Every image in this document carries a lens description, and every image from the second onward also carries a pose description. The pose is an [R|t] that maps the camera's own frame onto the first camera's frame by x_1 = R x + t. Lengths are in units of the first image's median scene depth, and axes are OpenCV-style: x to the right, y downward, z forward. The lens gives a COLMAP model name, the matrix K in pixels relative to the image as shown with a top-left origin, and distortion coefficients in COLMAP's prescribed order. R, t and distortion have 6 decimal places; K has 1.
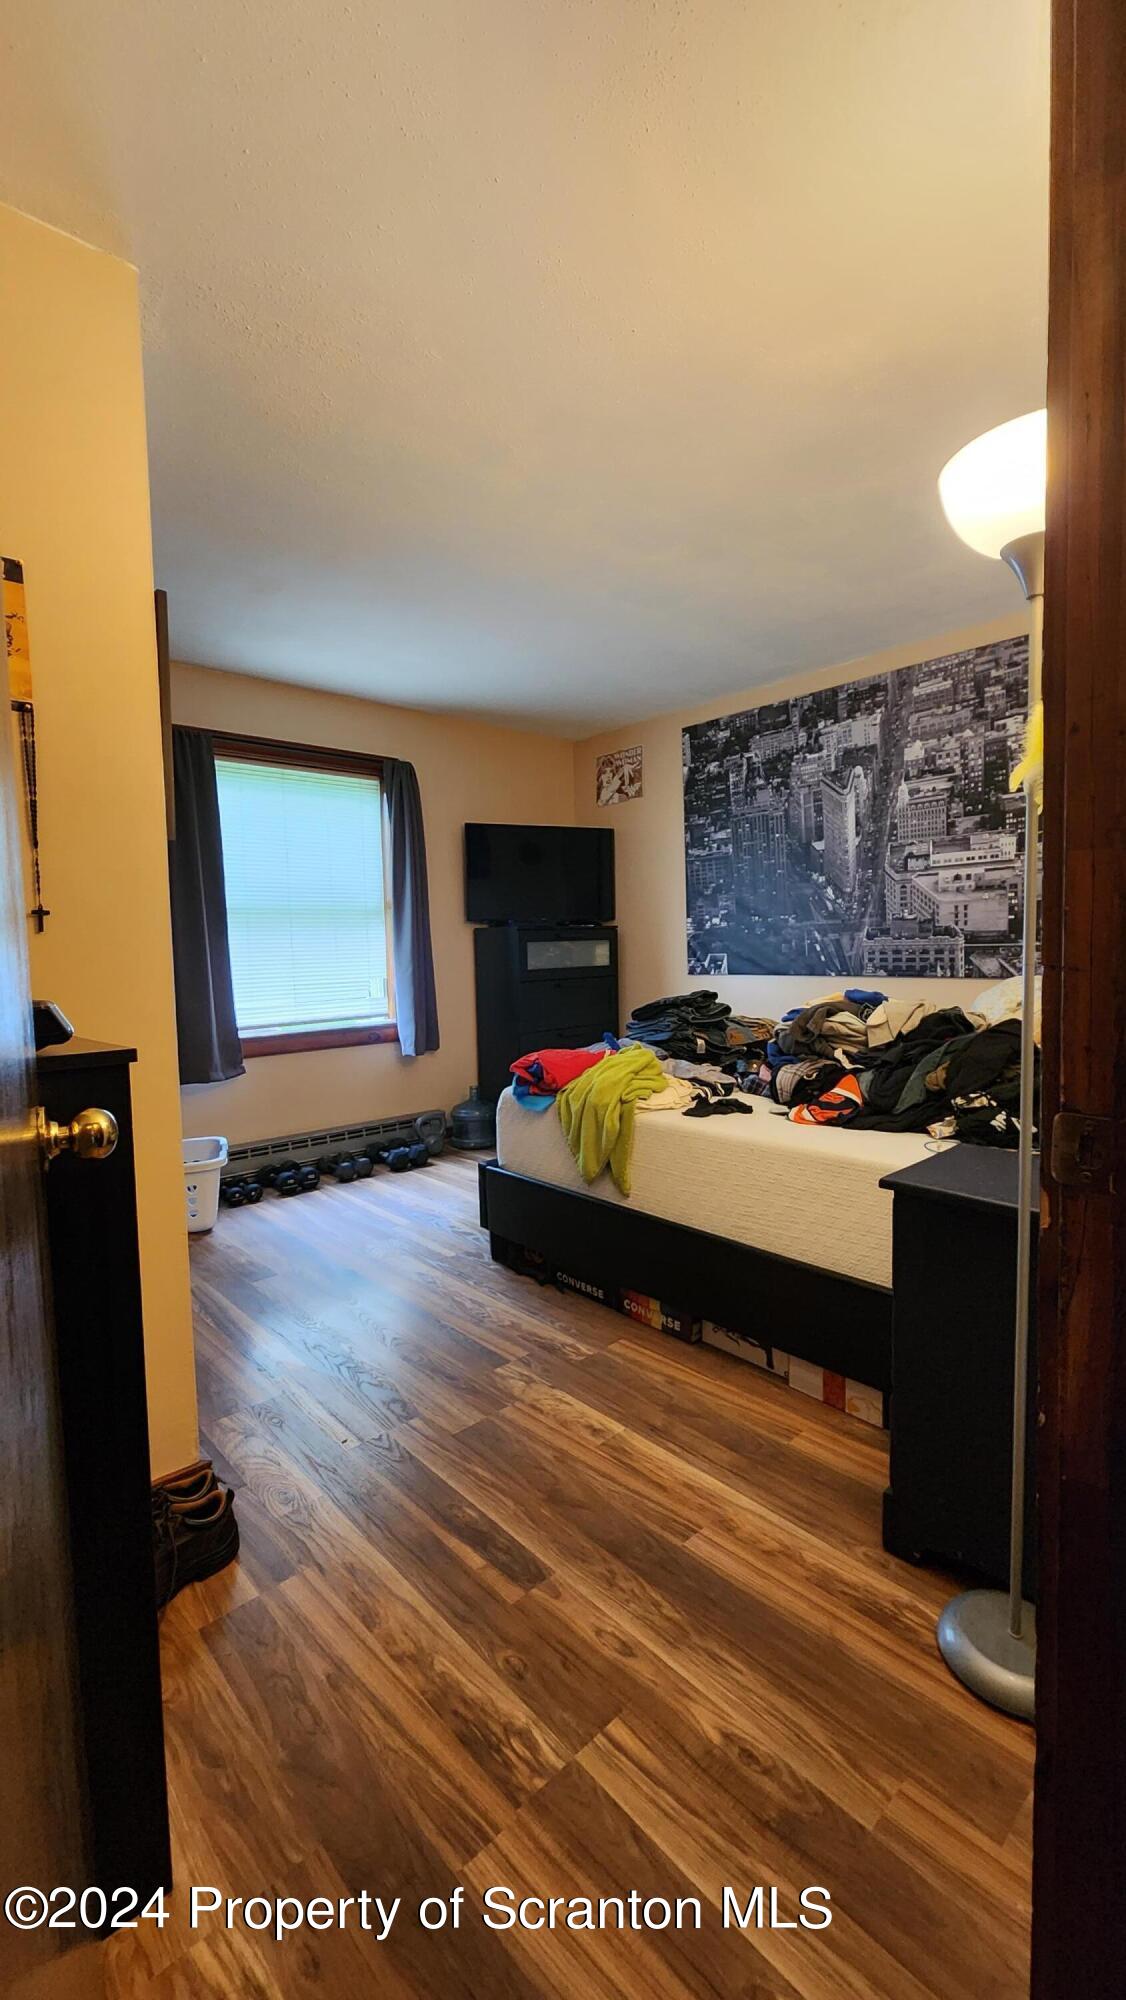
lens RADIAL K [[823.5, 0, 563.0], [0, 823.5, 1000.0], [0, 0, 1]] dist [-0.000425, 0.000010]
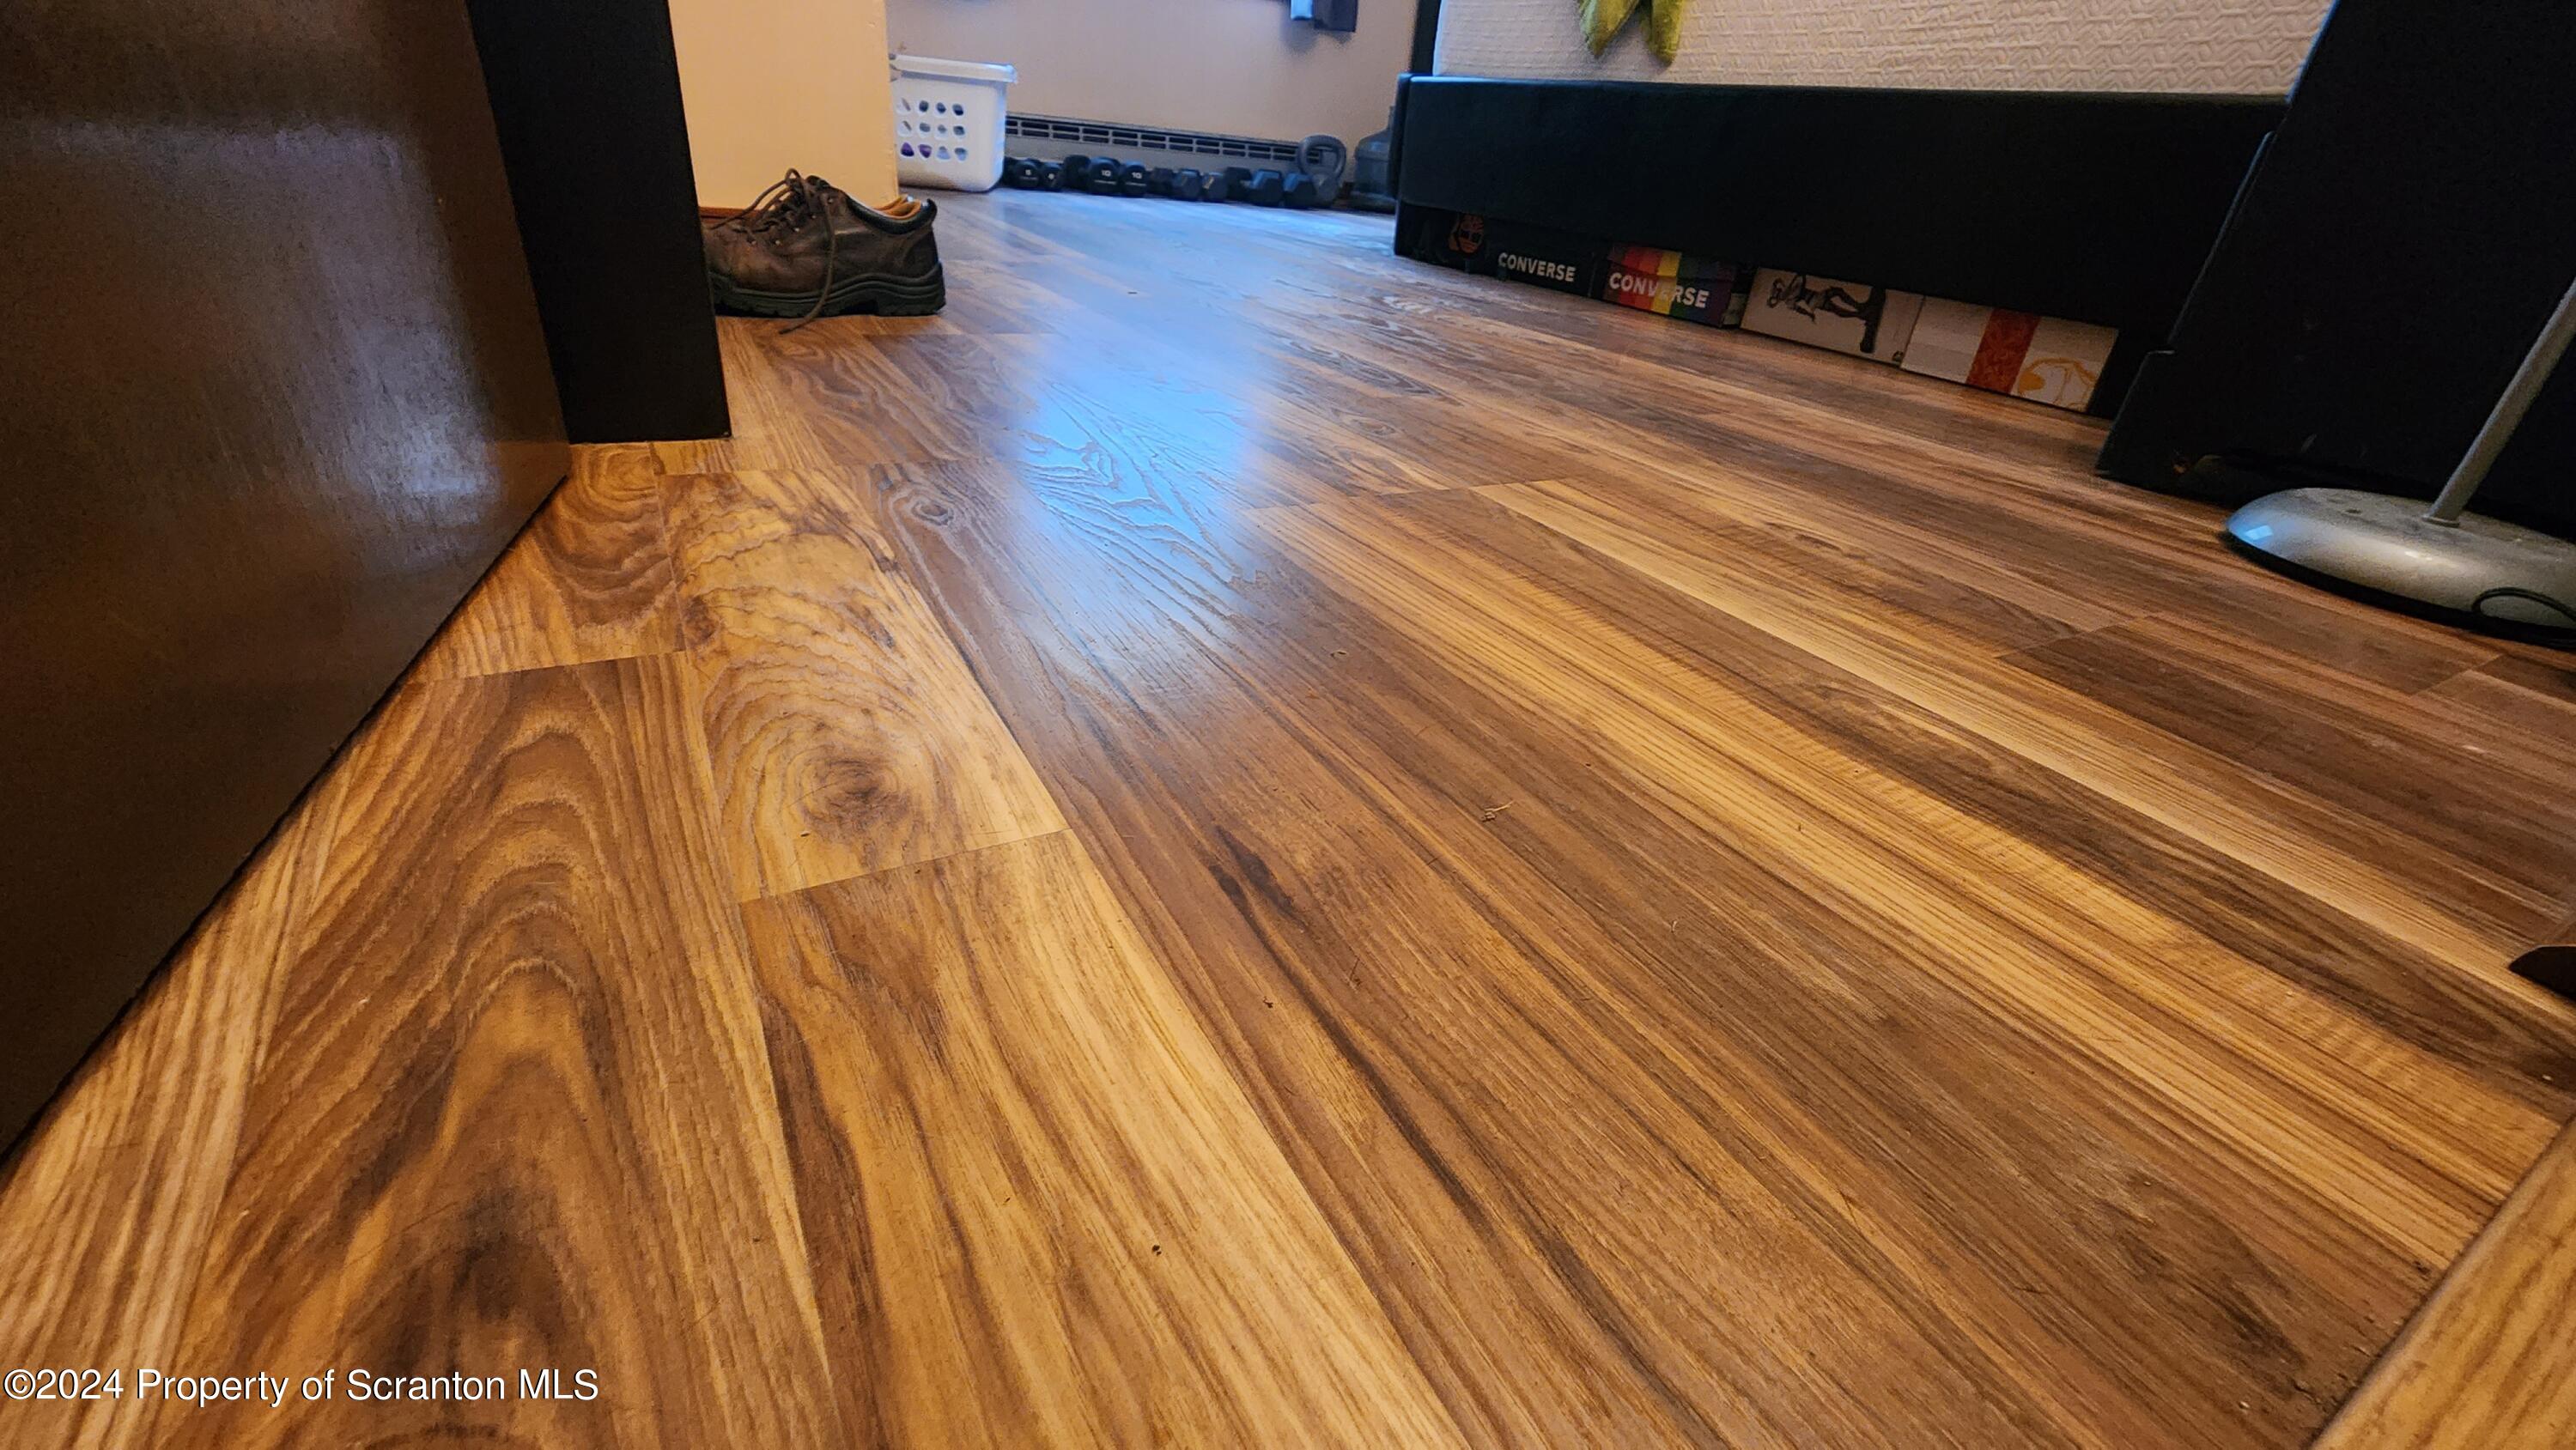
lens RADIAL K [[1060.6, 0, 1271.4], [0, 1060.6, 711.5], [0, 0, 1]] dist [-0.000425, 0.000010]
pose [[0.969931, 0.197660, -0.142001, 0.005492], [-0.121587, 0.898958, 0.420821, 0.259650], [0.210833, -0.390902, 0.895960, 0.104586]]
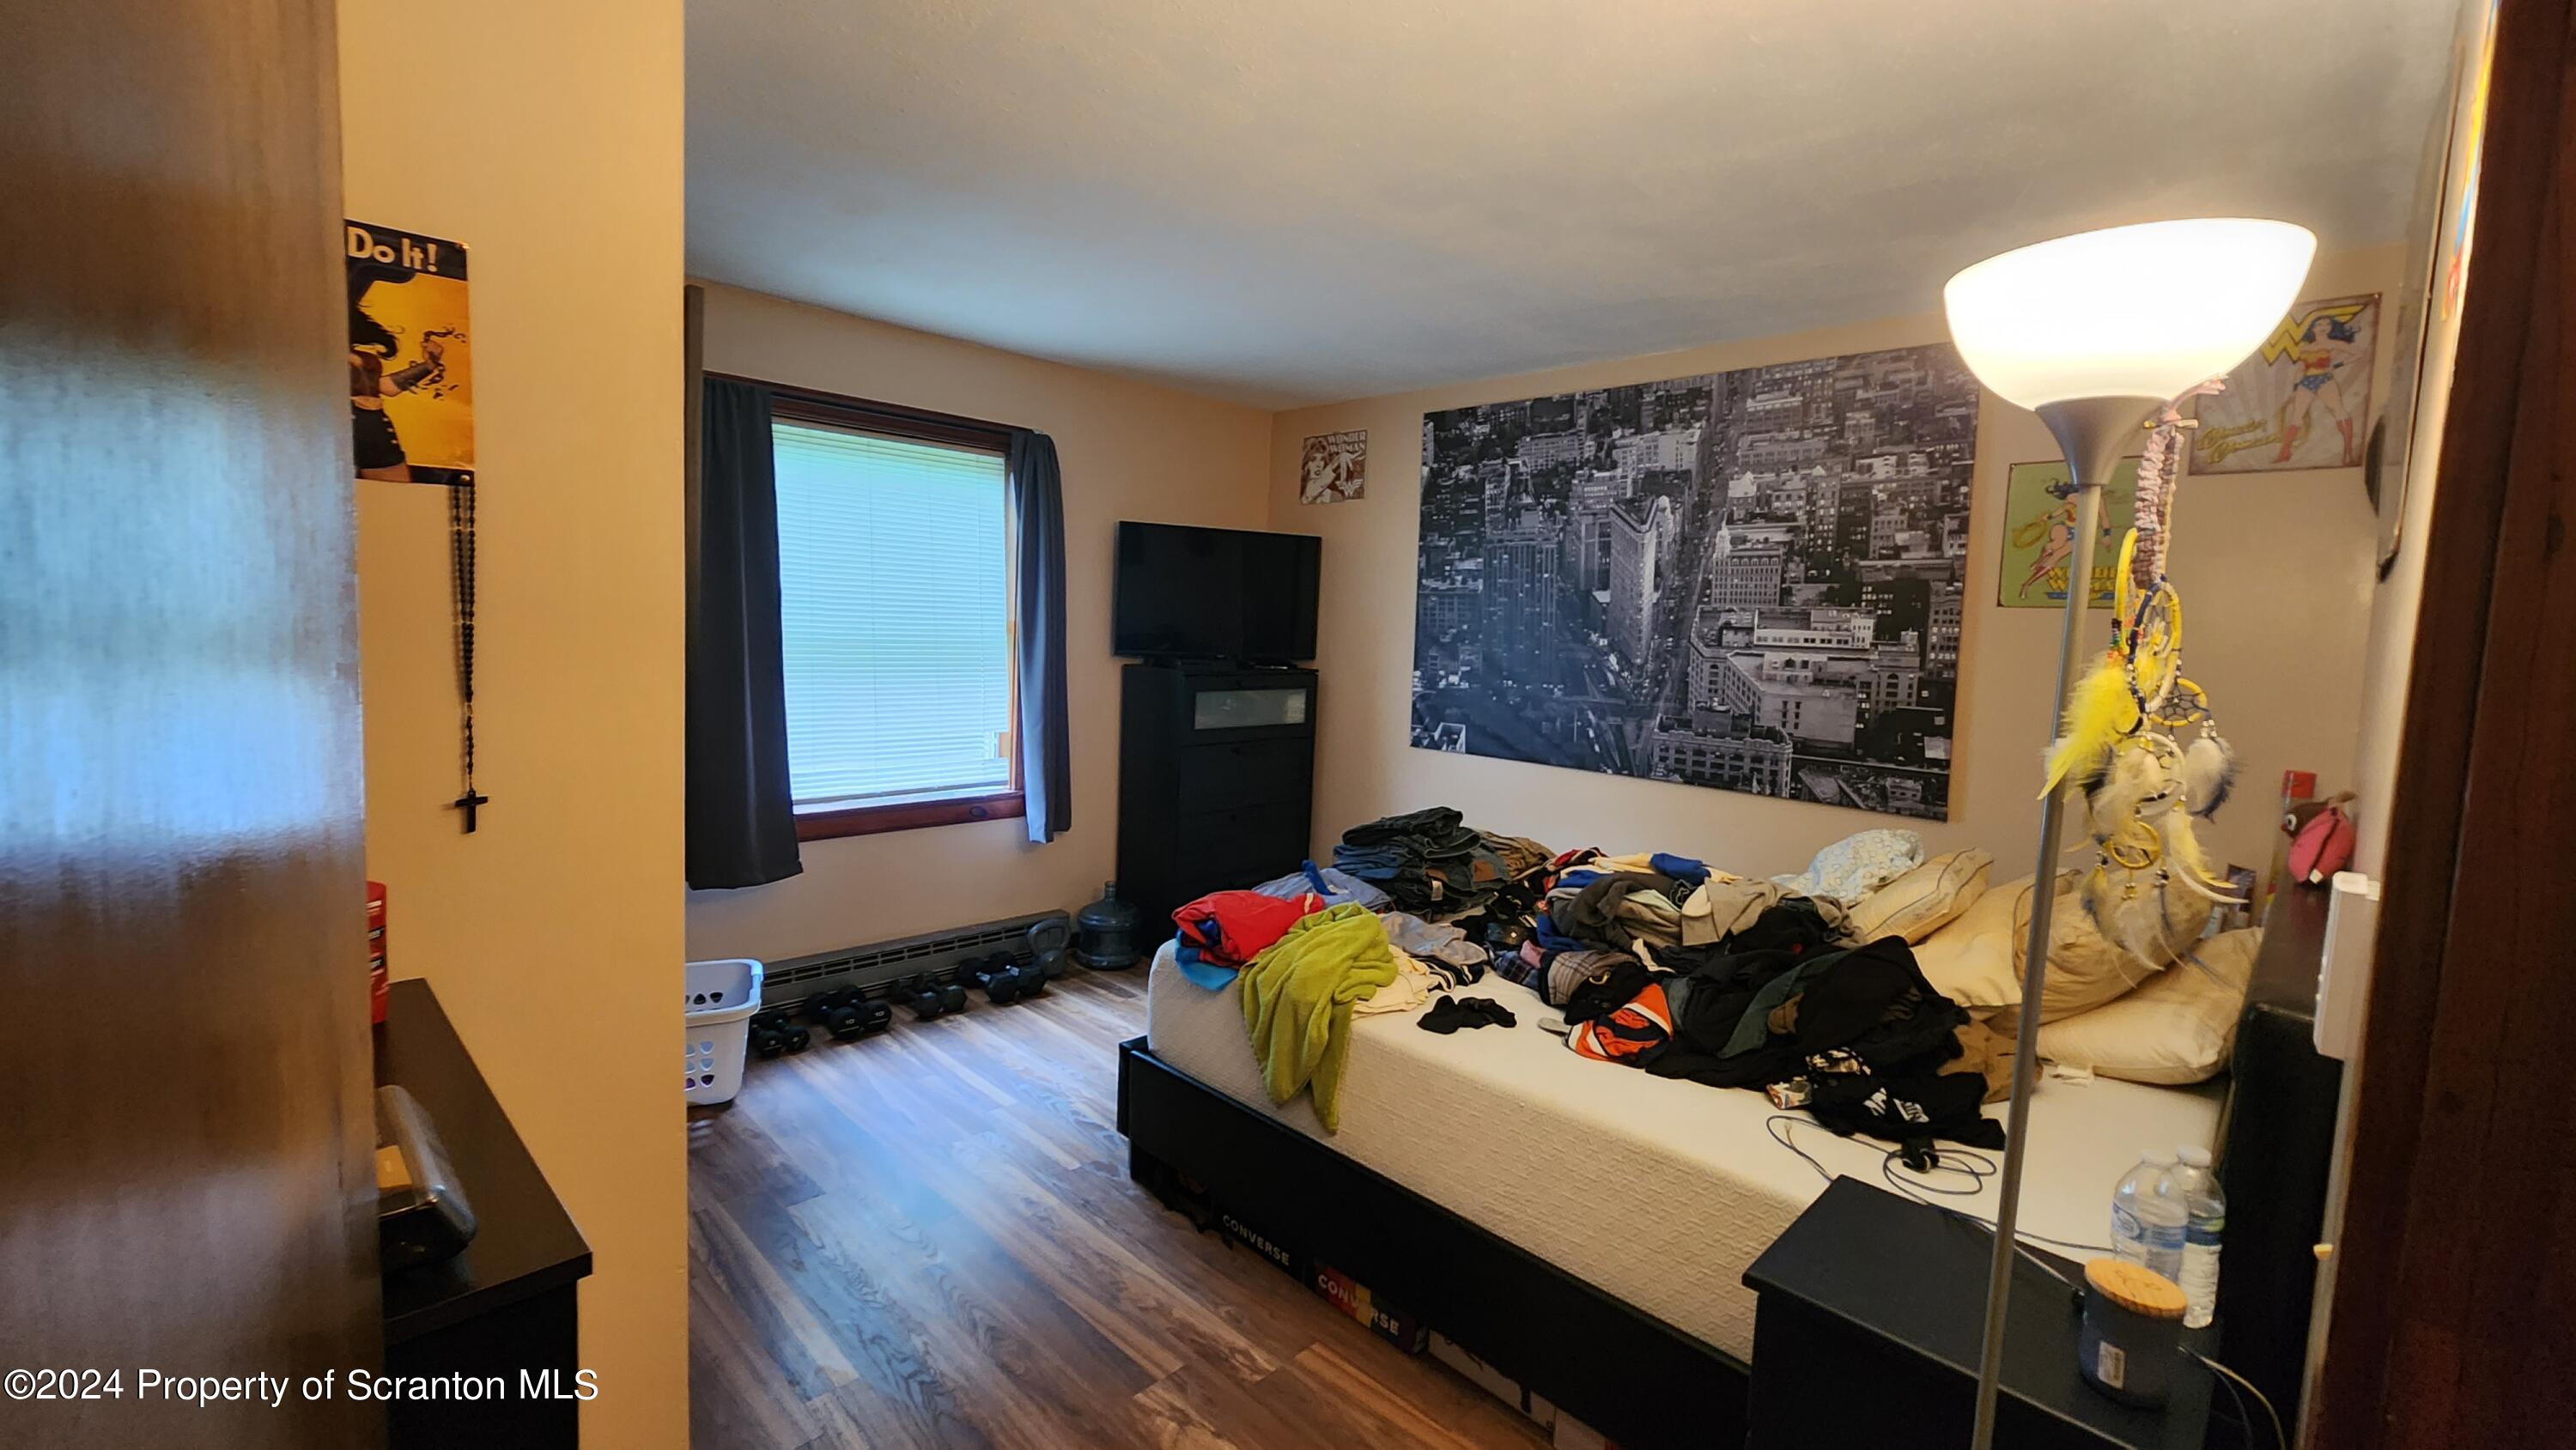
lens RADIAL K [[1066.3, 0, 1270.8], [0, 1066.3, 711.7], [0, 0, 1]] dist [0.001428, 0.000047]
pose [[0.997056, 0.059647, 0.048187, -0.029424], [-0.060591, 0.997994, 0.018375, -0.098357], [-0.046994, -0.021241, 0.998669, 0.067815]]
